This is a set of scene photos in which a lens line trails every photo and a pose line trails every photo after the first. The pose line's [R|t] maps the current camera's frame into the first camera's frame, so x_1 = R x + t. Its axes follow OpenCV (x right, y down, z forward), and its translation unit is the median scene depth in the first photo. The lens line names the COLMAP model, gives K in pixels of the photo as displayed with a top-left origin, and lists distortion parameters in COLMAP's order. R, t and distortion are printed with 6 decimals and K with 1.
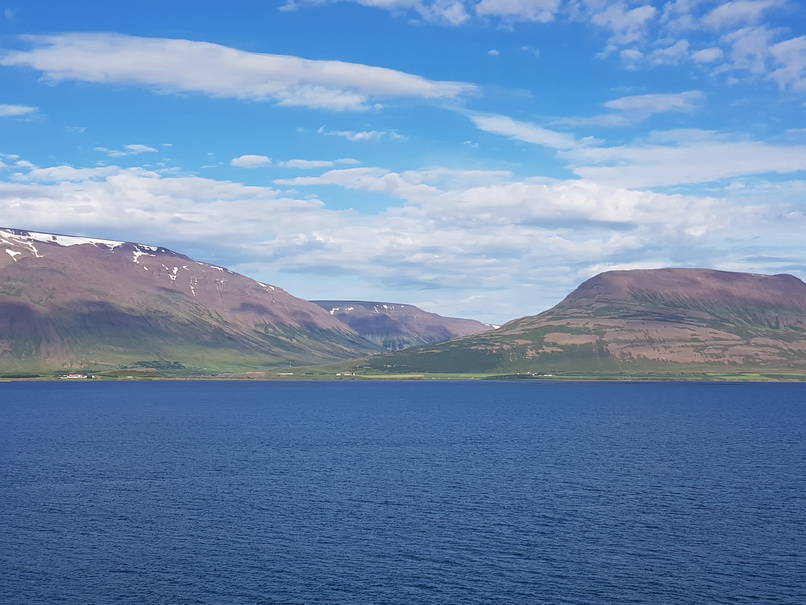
lens RADIAL K [[611.7, 0, 402.7], [0, 611.7, 303.6], [0, 0, 1]] dist [-0.001123, 0.005427]
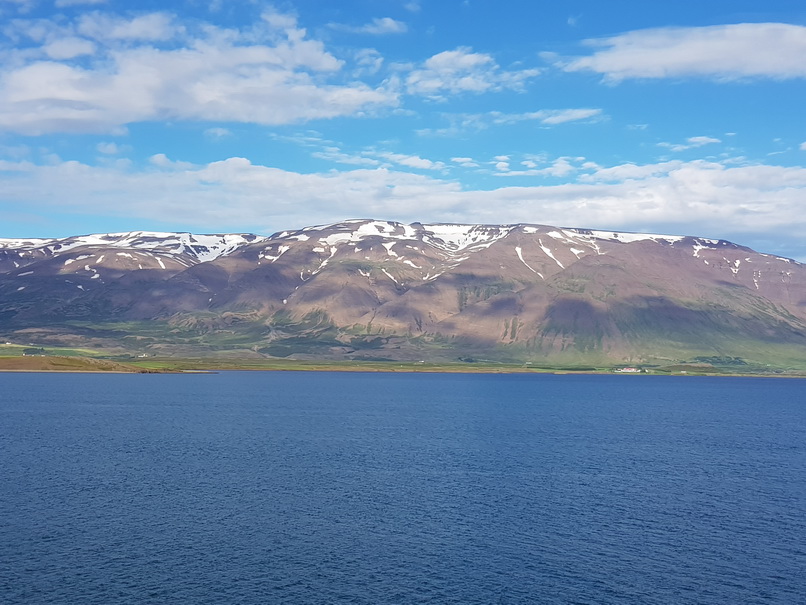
lens RADIAL K [[611.7, 0, 402.8], [0, 611.7, 301.7], [0, 0, 1]] dist [-0.001123, 0.005427]
pose [[0.956224, -0.012135, -0.292385, -0.604604], [0.016812, 0.999768, 0.013487, -0.015486], [0.292153, -0.017812, 0.956206, -0.085180]]
